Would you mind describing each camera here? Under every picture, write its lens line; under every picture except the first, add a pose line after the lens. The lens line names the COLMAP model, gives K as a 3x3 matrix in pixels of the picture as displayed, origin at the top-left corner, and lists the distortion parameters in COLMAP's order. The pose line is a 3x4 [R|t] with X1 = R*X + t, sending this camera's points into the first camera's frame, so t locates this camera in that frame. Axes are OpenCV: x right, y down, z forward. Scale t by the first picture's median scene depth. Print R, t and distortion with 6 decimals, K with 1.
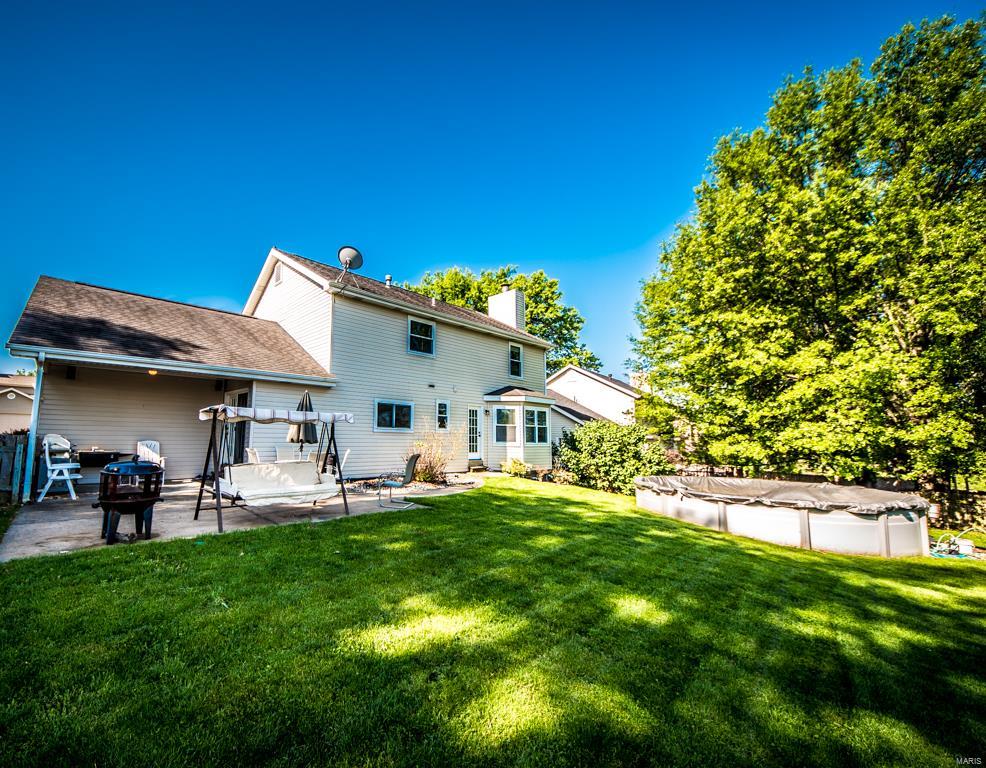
lens RADIAL K [[422.0, 0, 377.4], [0, 422.0, 383.3], [0, 0, 1]] dist [0.000391, -0.008945]
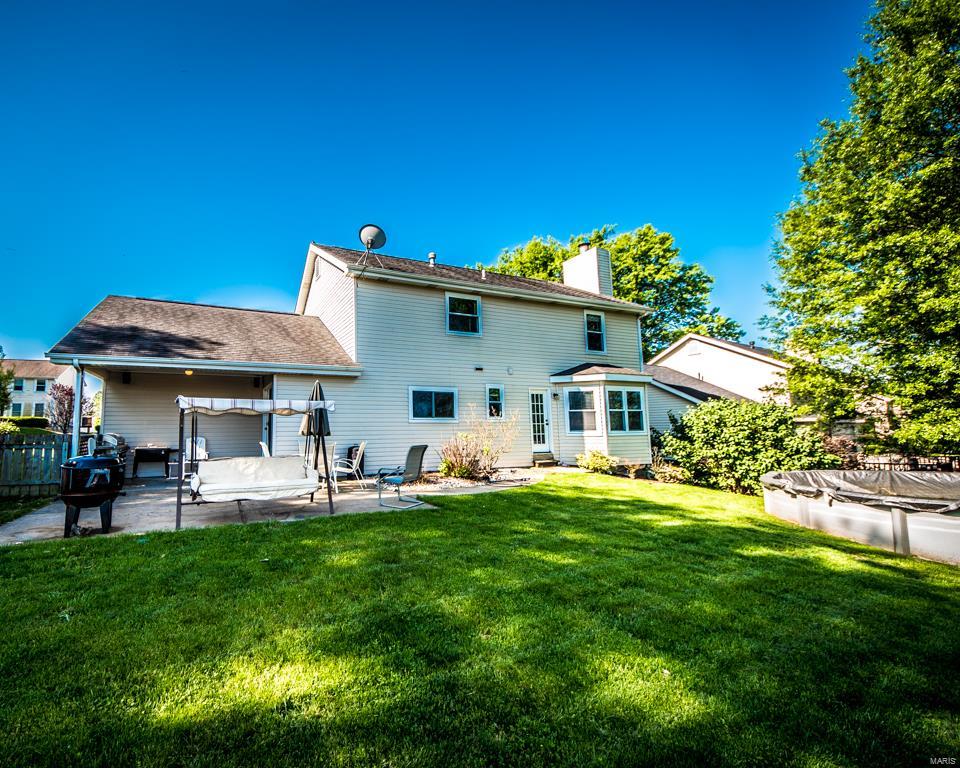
lens RADIAL K [[412.6, 0, 363.1], [0, 412.6, 385.4], [0, 0, 1]] dist [0.001596, -0.009462]
pose [[0.953894, -0.059825, -0.294120, 0.162294], [0.062555, 0.998042, -0.000125, 0.027828], [0.293552, -0.018279, 0.955768, 0.119961]]
